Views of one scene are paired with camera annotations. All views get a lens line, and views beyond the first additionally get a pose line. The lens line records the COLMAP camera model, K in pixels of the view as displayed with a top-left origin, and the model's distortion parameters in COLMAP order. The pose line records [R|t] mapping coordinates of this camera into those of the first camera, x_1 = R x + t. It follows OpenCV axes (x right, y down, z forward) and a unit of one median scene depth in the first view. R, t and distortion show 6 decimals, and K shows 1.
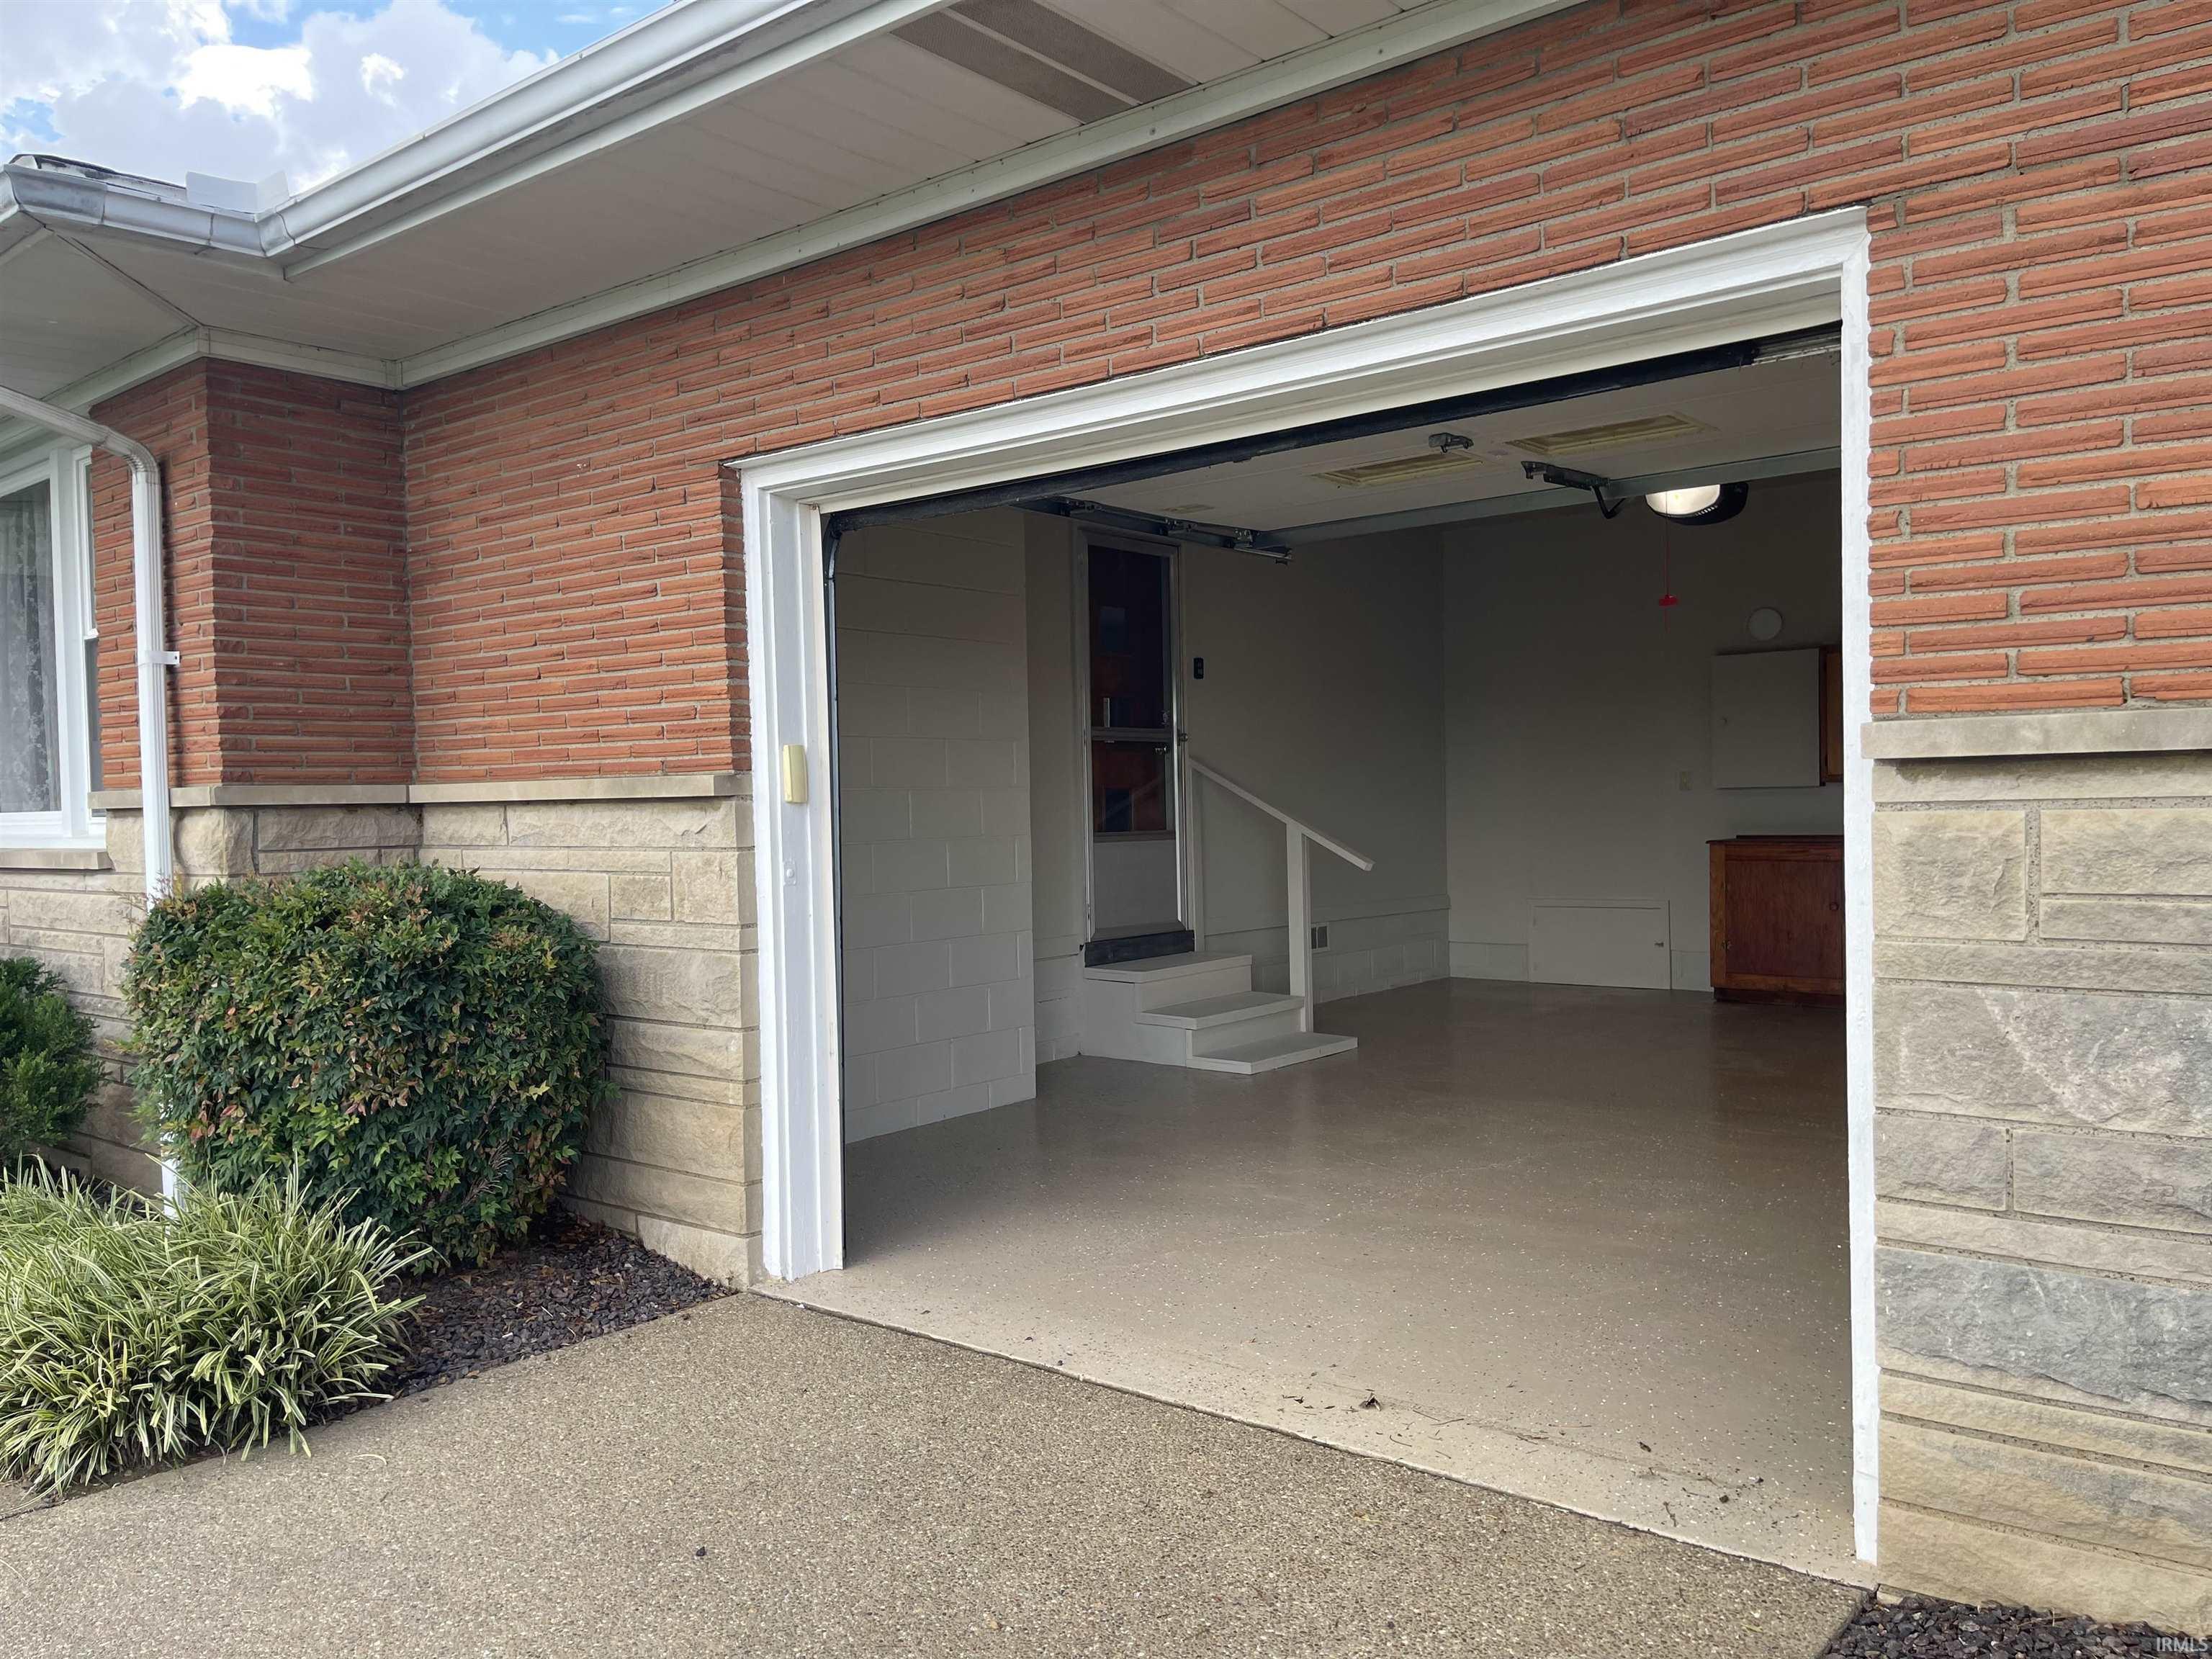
lens RADIAL K [[1688.4, 0, 1106.0], [0, 1688.4, 829.5], [0, 0, 1]] dist [0.000448, 0.000150]
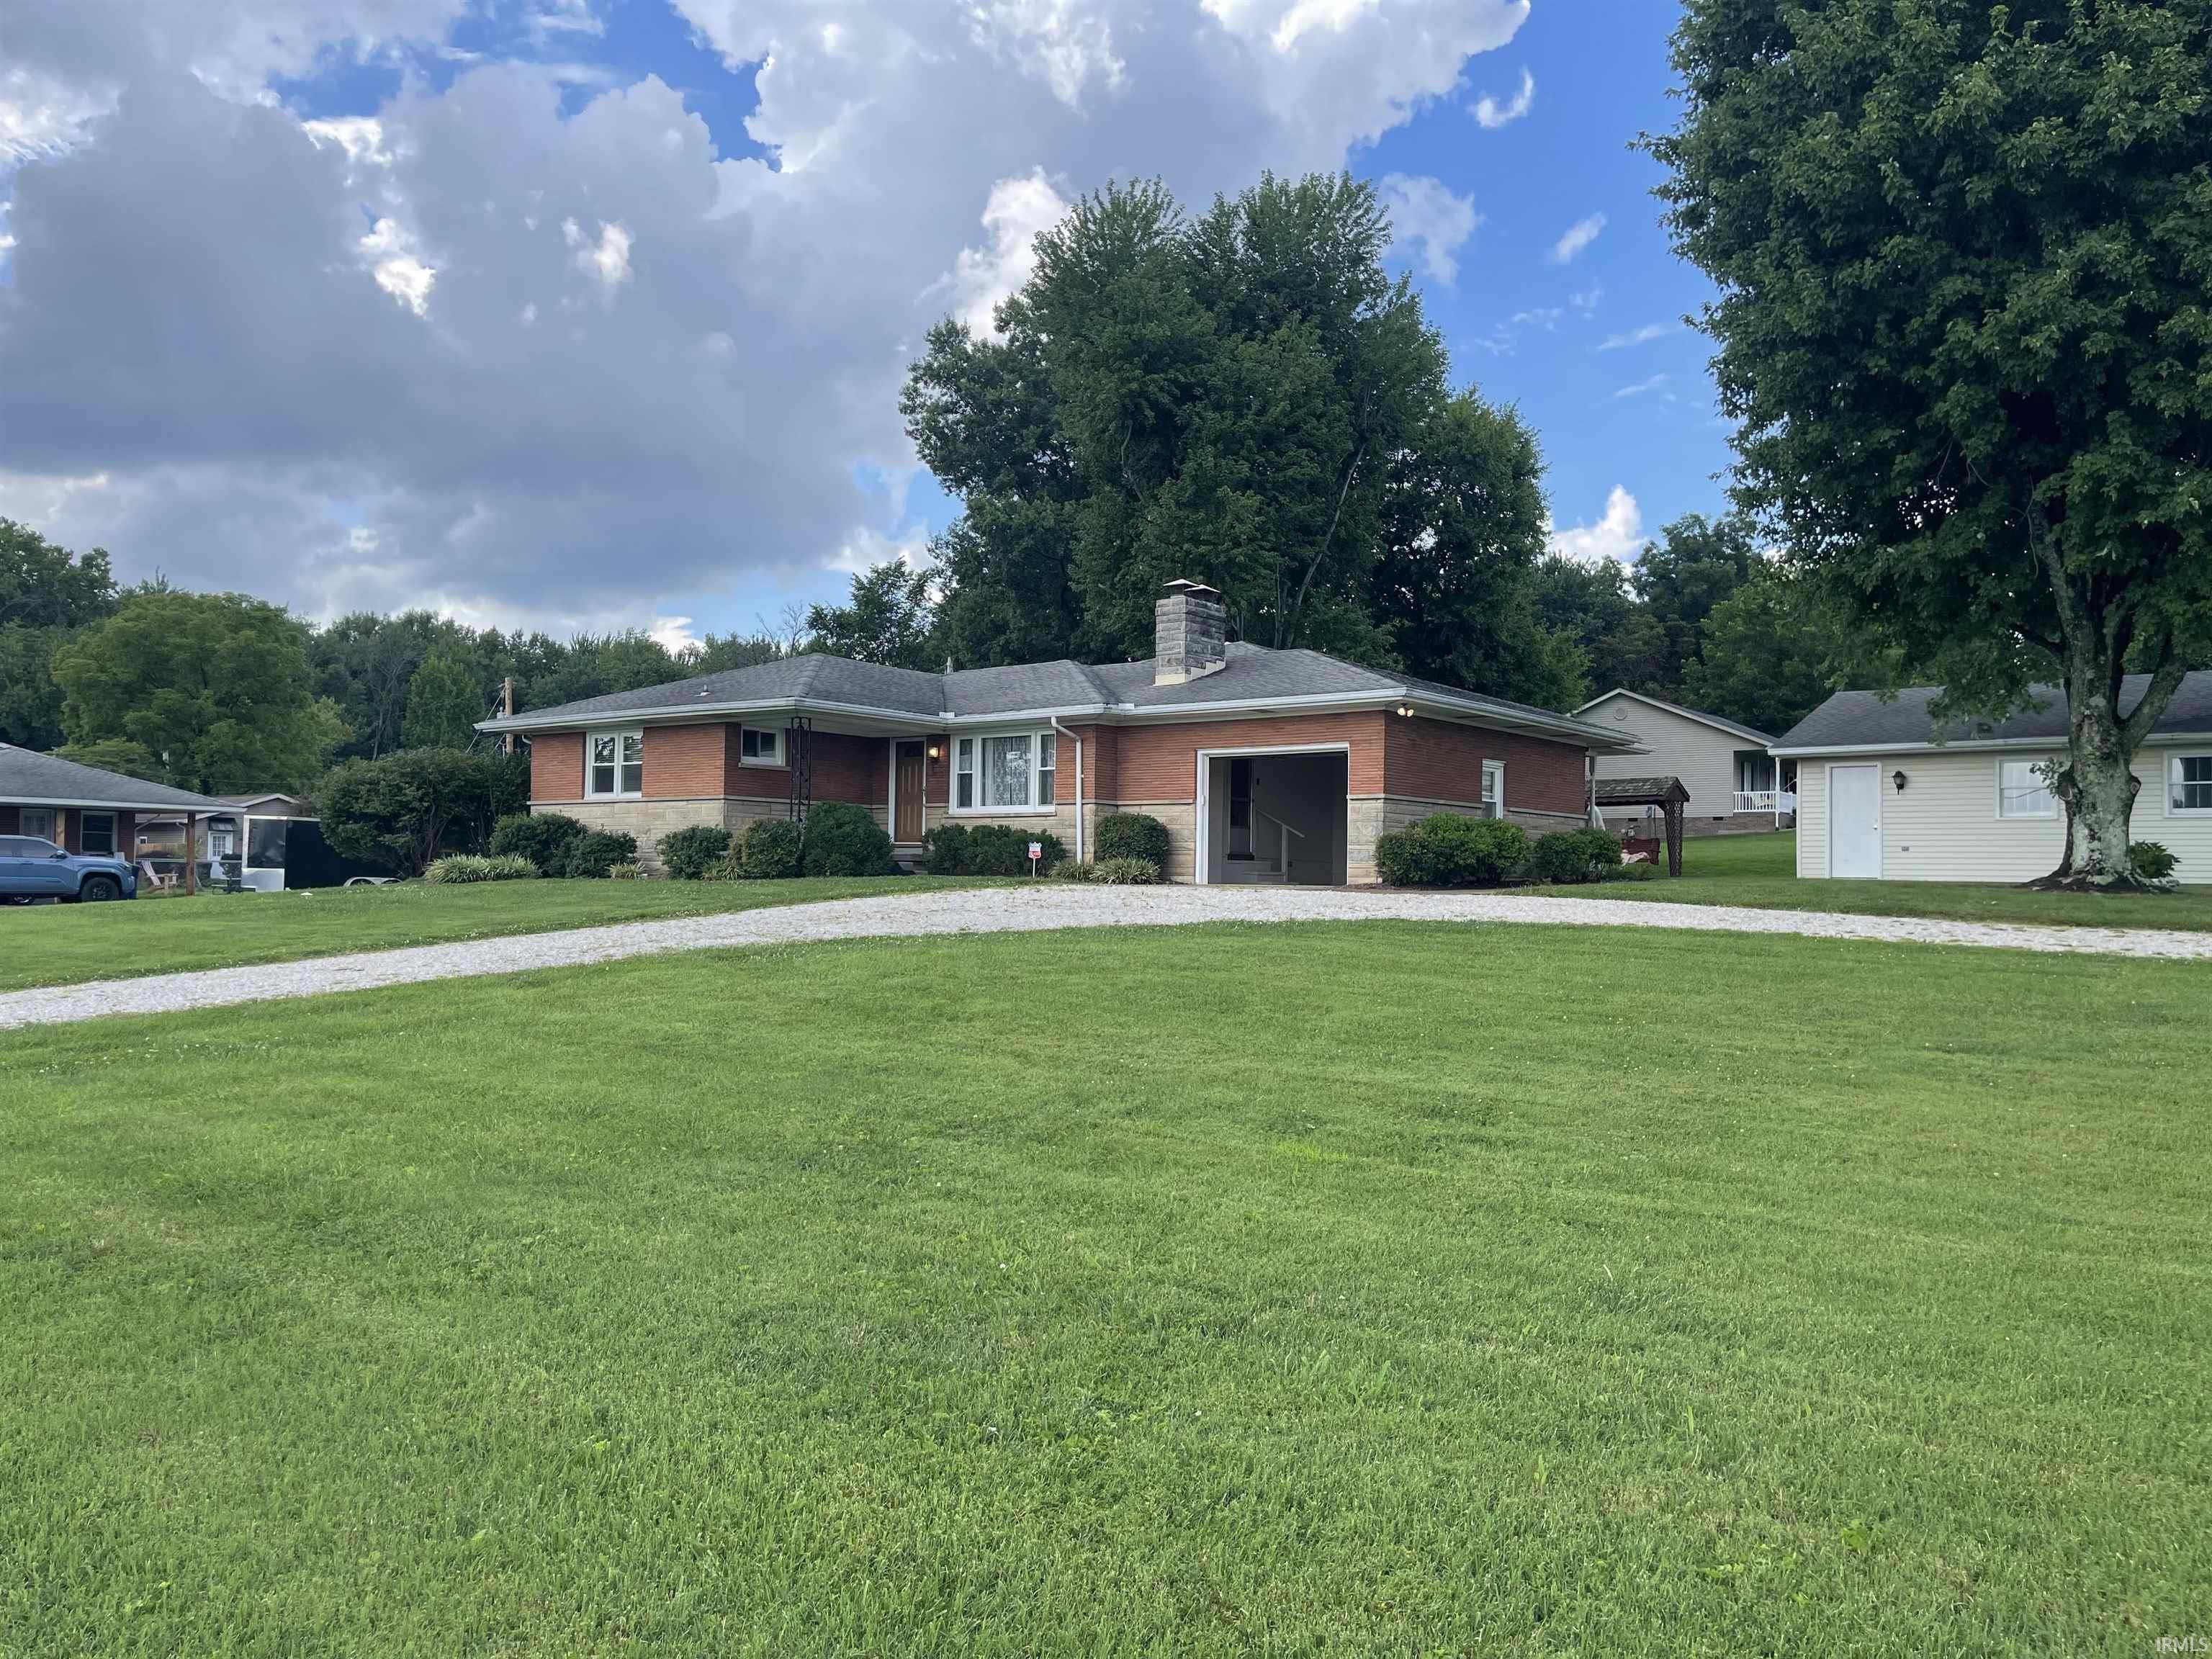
lens RADIAL K [[1688.4, 0, 1106.0], [0, 1688.4, 829.5], [0, 0, 1]] dist [0.000448, 0.000150]
pose [[0.999268, 0.036022, 0.012912, -0.561664], [-0.035316, 0.998057, -0.051334, 0.365480], [-0.014736, 0.050840, 0.998598, -4.638951]]
